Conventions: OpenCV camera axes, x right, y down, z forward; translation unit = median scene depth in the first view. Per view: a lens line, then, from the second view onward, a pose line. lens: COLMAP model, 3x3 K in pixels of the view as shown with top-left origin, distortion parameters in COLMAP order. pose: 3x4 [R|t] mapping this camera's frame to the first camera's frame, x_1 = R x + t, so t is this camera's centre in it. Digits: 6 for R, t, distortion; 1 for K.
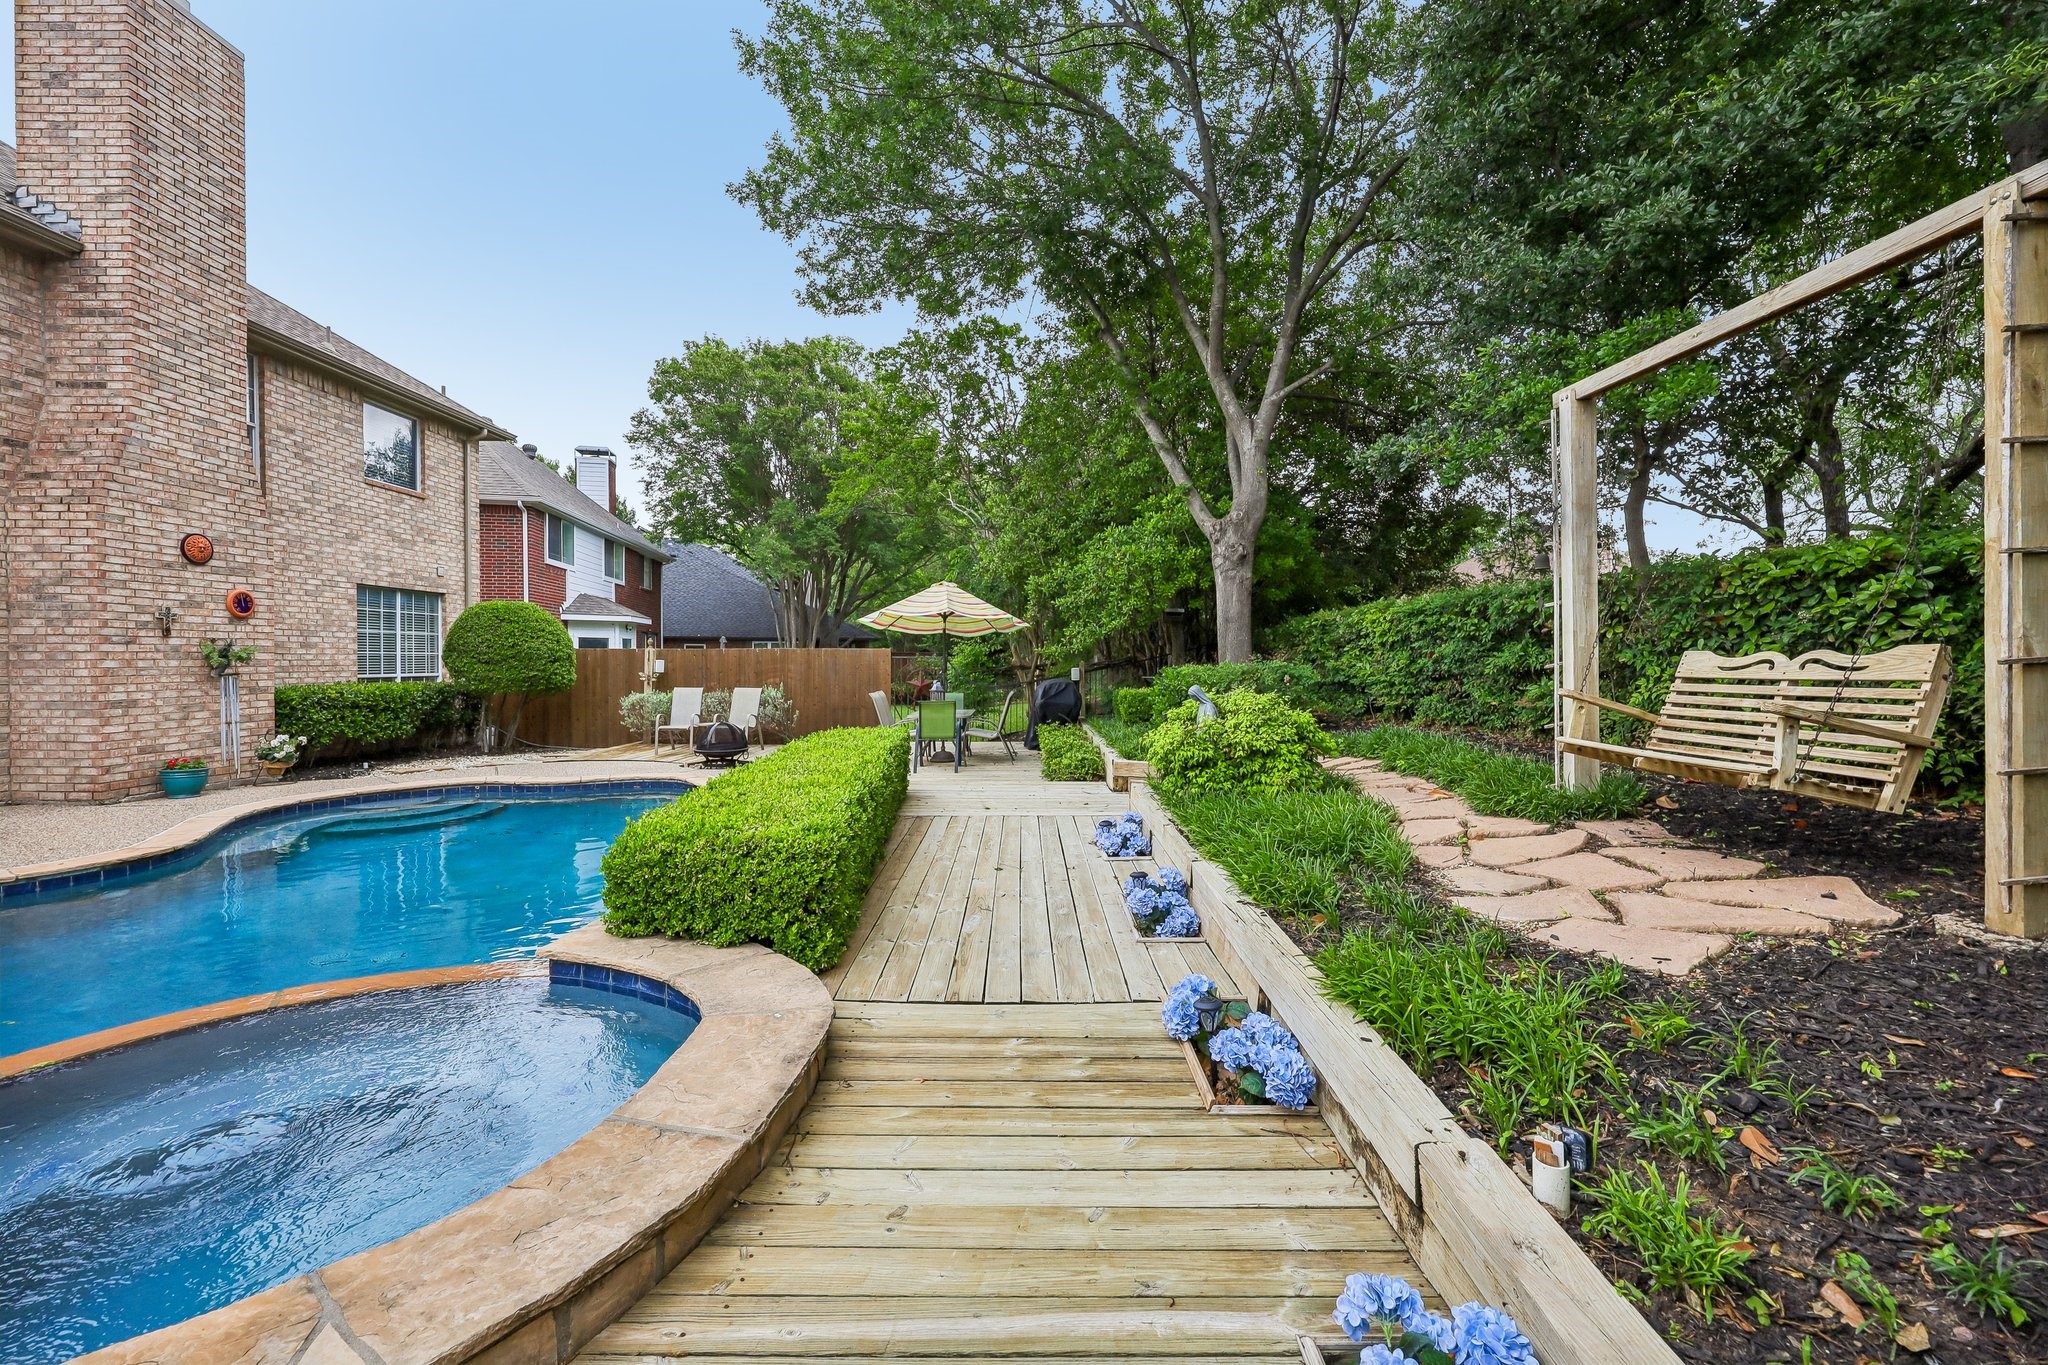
lens RADIAL K [[830.9, 0, 1027.9], [0, 830.9, 676.2], [0, 0, 1]] dist [-0.000225, 0.000345]
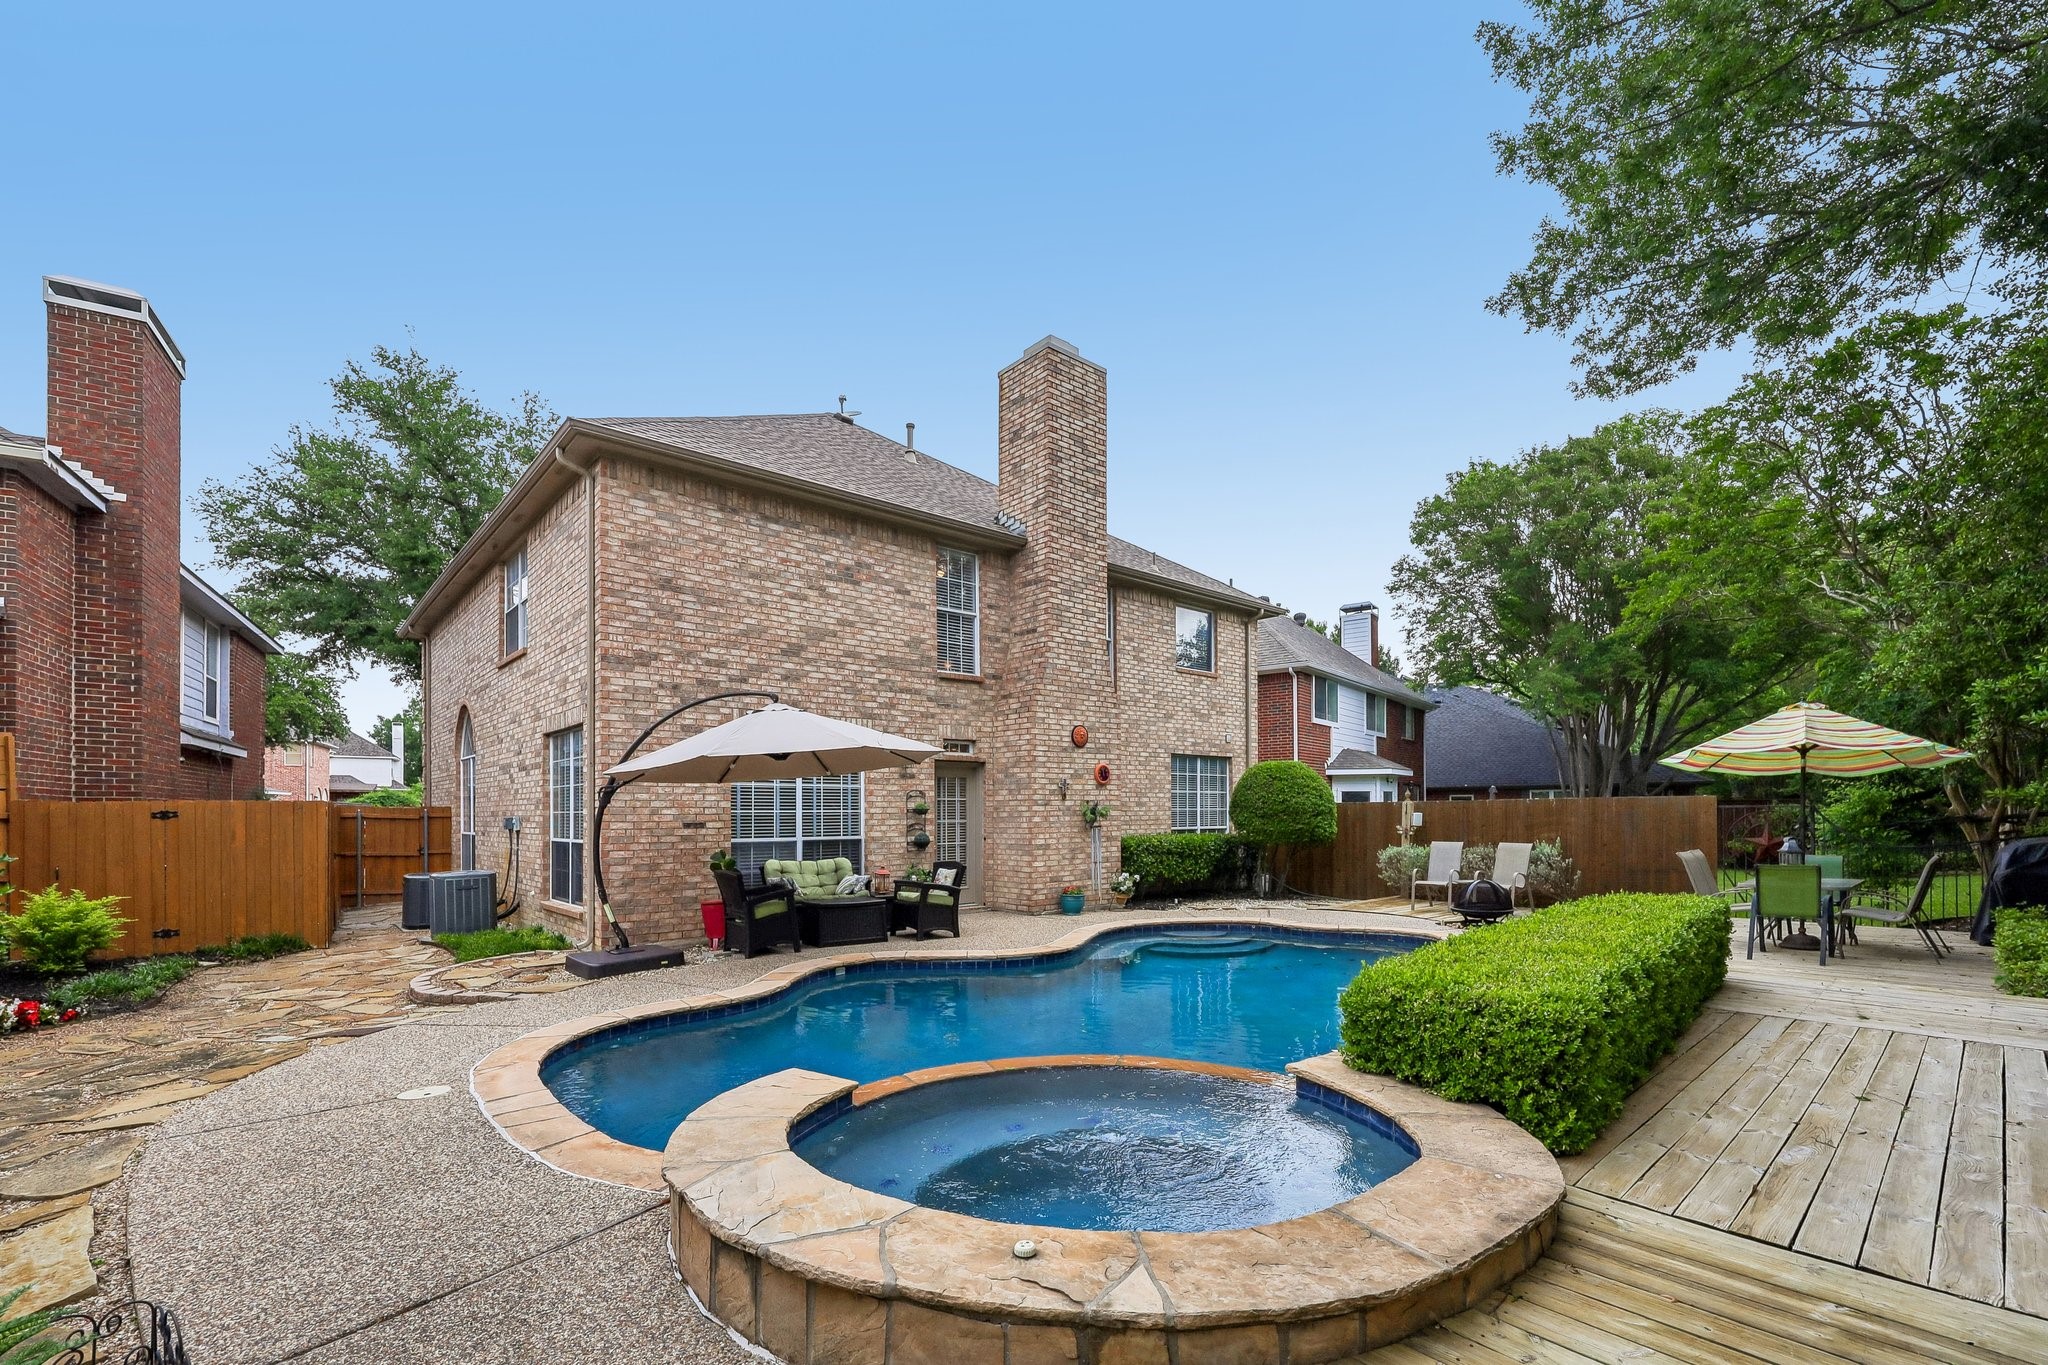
lens RADIAL K [[879.1, 0, 1018.8], [0, 879.1, 815.8], [0, 0, 1]] dist [0.000884, 0.000661]
pose [[0.657326, -0.006217, -0.753581, 0.030886], [-0.005699, 0.999896, -0.013221, -0.000039], [0.753585, 0.012985, 0.657223, -0.031634]]
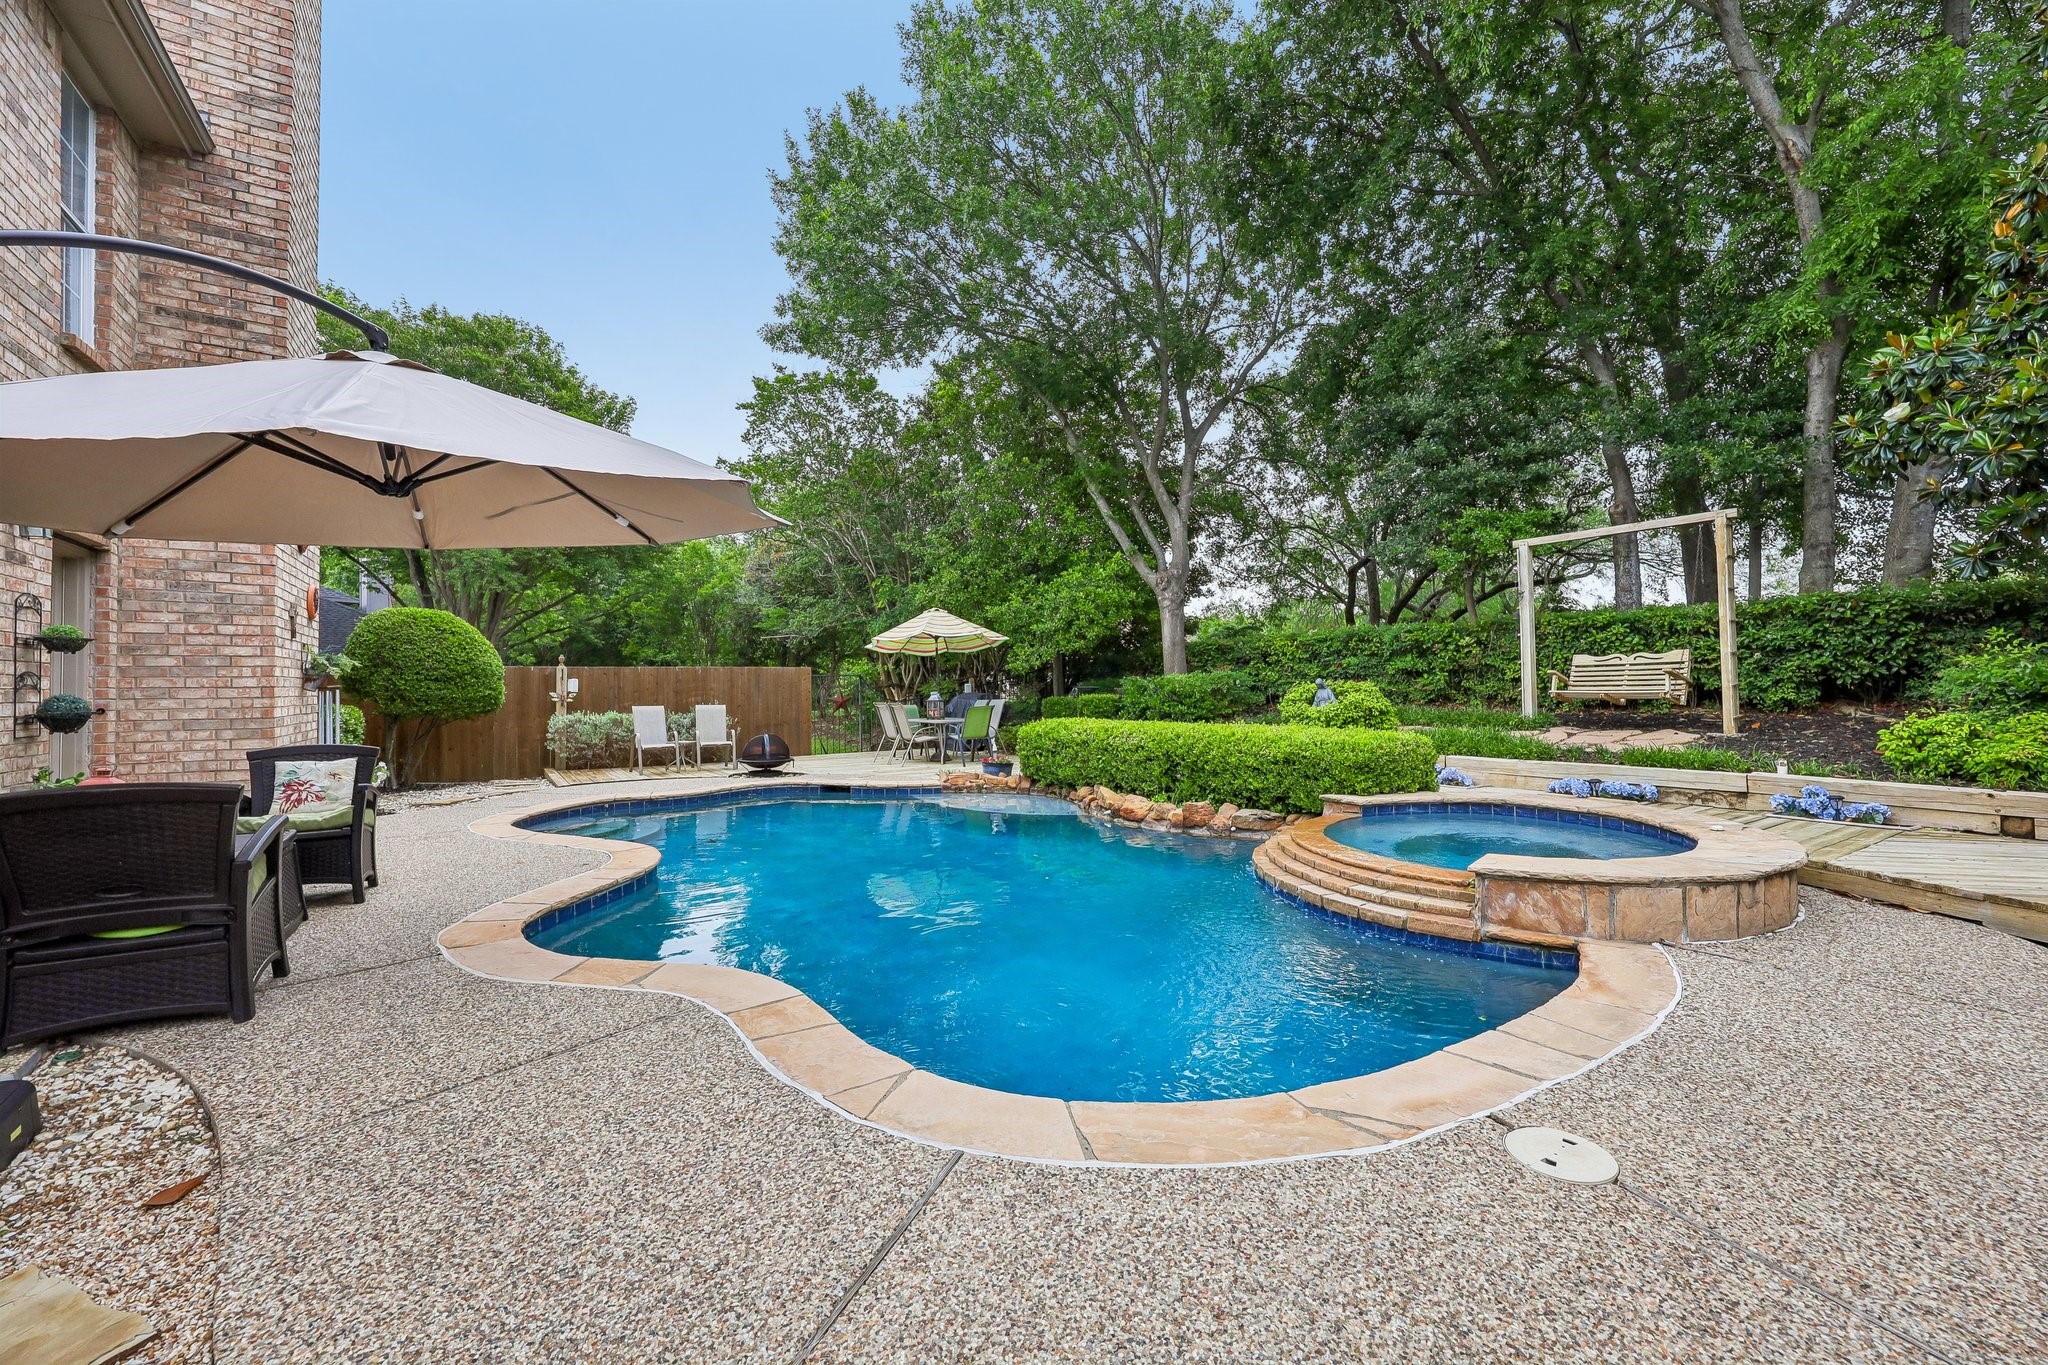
lens RADIAL K [[824.5, 0, 1028.1], [0, 824.5, 674.9], [0, 0, 1]] dist [-0.001049, 0.000557]
pose [[0.837291, -0.003330, 0.546747, -0.655802], [0.025728, 0.999114, -0.033315, 0.023736], [-0.546152, 0.041961, 0.836635, -0.047948]]
